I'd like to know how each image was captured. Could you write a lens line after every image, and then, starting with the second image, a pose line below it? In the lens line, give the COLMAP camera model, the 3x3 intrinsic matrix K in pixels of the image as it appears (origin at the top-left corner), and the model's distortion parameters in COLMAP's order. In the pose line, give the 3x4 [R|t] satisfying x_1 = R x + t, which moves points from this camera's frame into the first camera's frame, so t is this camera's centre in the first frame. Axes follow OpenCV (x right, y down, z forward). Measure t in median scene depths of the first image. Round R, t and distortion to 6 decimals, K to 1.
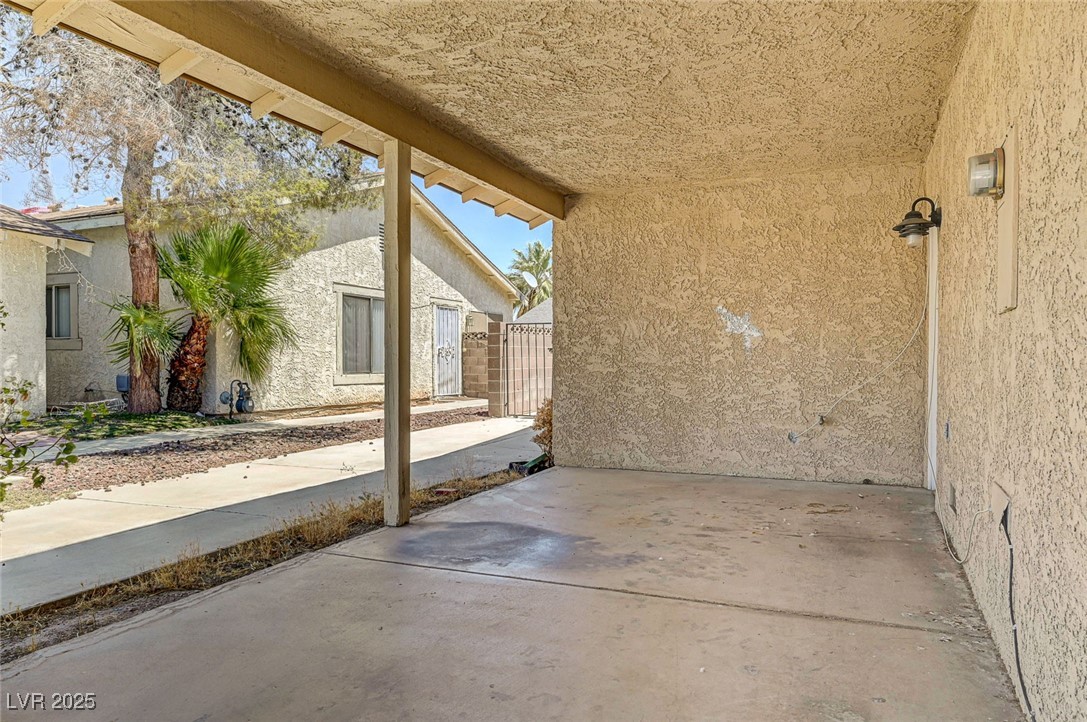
lens RADIAL K [[748.1, 0, 540.9], [0, 748.1, 346.0], [0, 0, 1]] dist [0.005247, 0.004350]
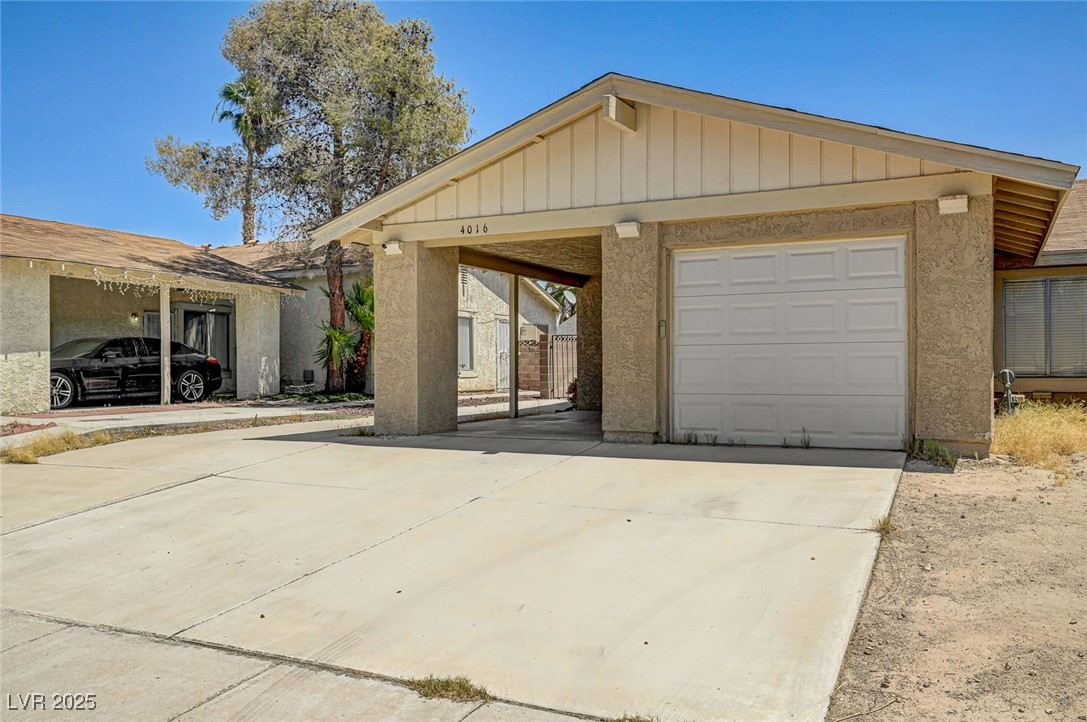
lens RADIAL K [[885.6, 0, 543.5], [0, 885.6, 361.0], [0, 0, 1]] dist [0.004786, 0.001808]
pose [[0.998653, -0.003117, -0.051796, 0.027394], [0.003754, 0.999918, 0.012205, -0.000879], [0.051754, -0.012383, 0.998583, -0.749838]]
